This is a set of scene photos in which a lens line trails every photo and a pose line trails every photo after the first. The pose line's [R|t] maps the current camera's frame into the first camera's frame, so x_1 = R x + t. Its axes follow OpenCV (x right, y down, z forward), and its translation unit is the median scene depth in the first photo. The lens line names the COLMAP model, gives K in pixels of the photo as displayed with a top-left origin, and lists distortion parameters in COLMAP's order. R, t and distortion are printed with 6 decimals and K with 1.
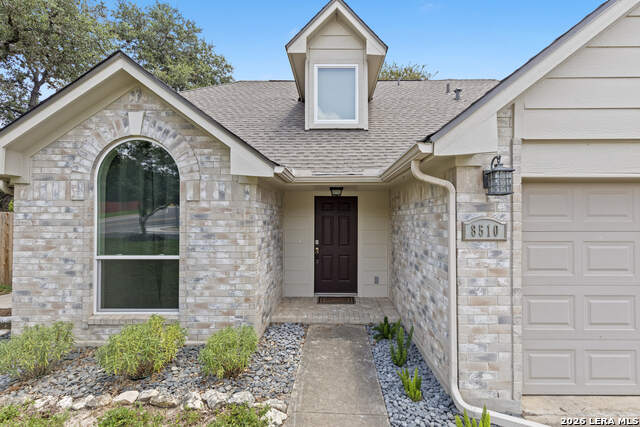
lens RADIAL K [[293.7, 0, 322.1], [0, 293.7, 215.8], [0, 0, 1]] dist [0.001025, -0.000125]
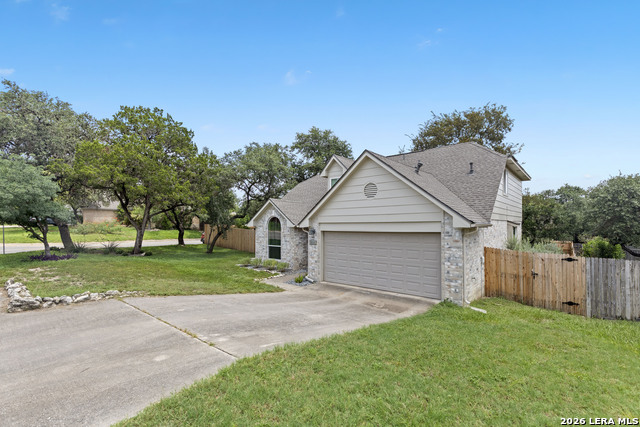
lens RADIAL K [[293.7, 0, 319.2], [0, 293.7, 215.0], [0, 0, 1]] dist [0.001025, -0.000125]
pose [[0.787464, -0.009311, -0.616291, 2.432367], [-0.009116, 0.999601, -0.026750, -0.184641], [0.616294, 0.026683, 0.787064, -1.869156]]
